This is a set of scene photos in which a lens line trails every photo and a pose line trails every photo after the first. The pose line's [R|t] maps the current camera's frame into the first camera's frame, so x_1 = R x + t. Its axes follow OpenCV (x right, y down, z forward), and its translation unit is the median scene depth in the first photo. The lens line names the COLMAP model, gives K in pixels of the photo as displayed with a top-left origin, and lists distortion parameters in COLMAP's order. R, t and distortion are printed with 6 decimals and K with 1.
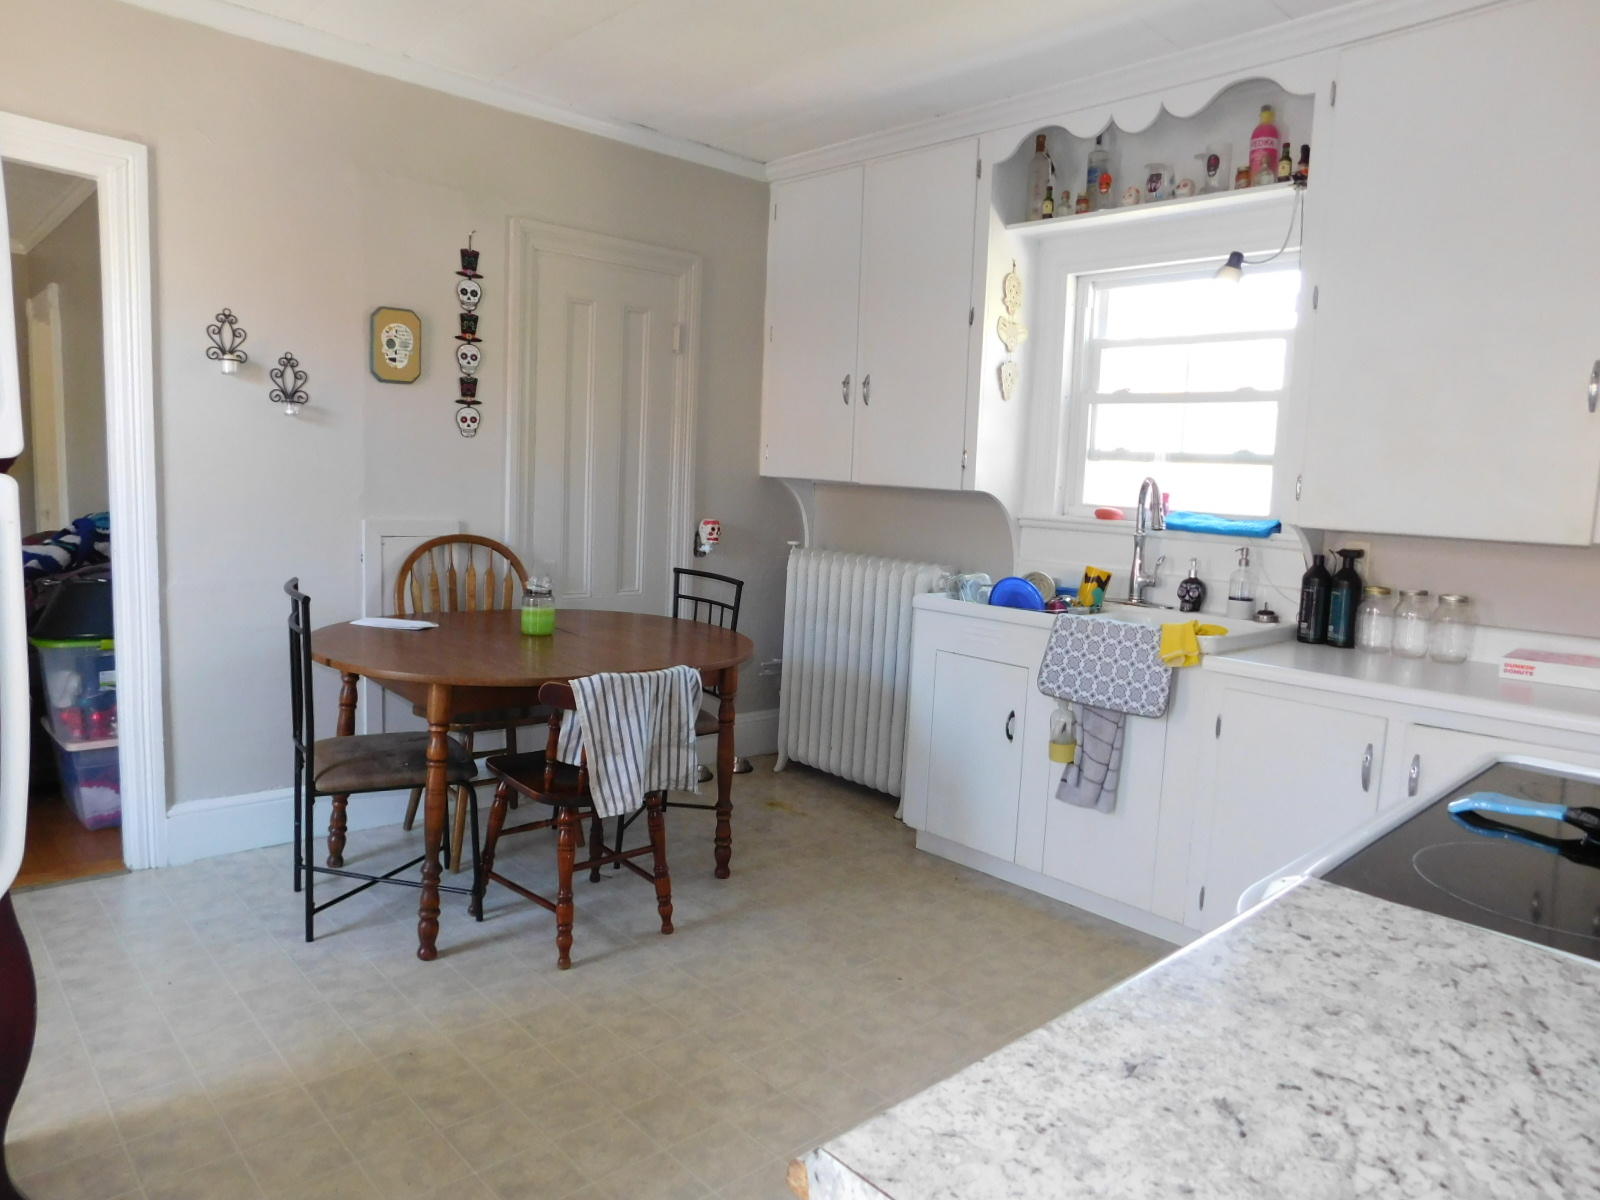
lens RADIAL K [[1052.2, 0, 797.5], [0, 1052.2, 600.7], [0, 0, 1]] dist [-0.056710, 0.038768]
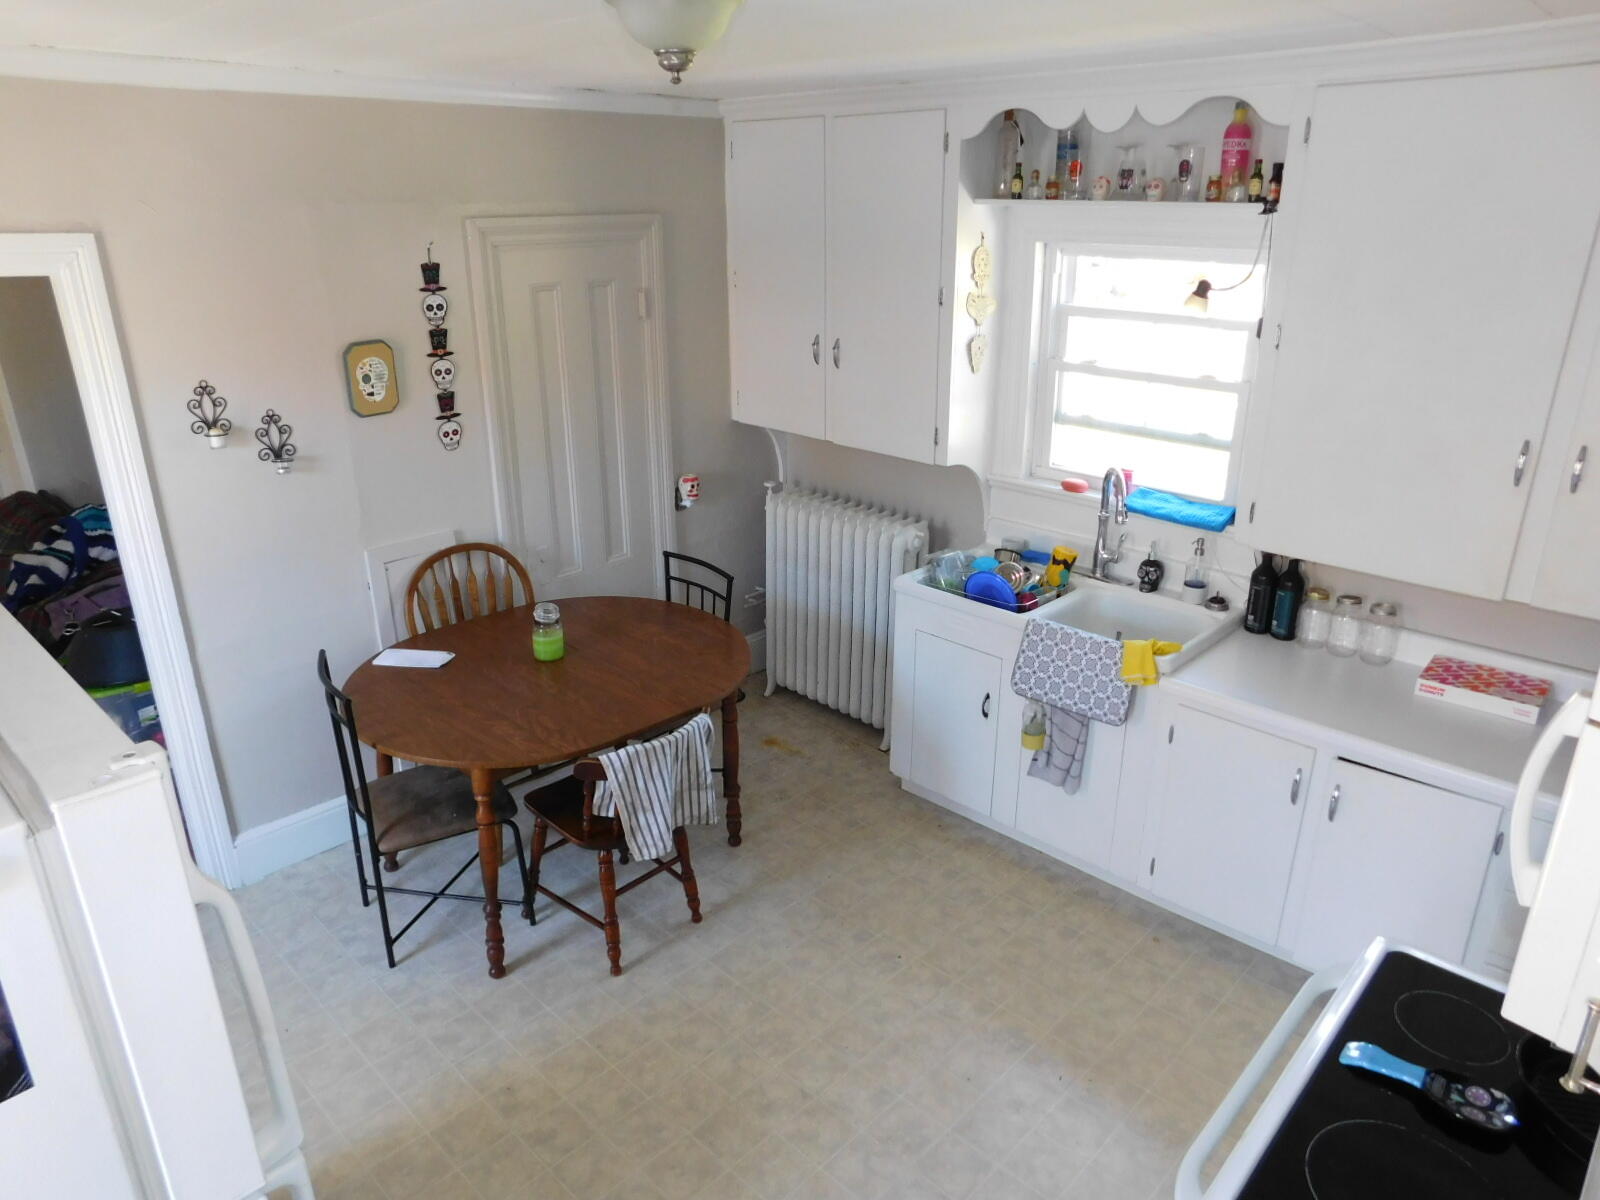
lens RADIAL K [[1052.2, 0, 796.7], [0, 1052.2, 599.6], [0, 0, 1]] dist [-0.056710, 0.038768]
pose [[0.997380, -0.064030, 0.033665, -0.028388], [0.053921, 0.968254, 0.244085, -0.284411], [-0.048224, -0.241630, 0.969169, -0.041713]]
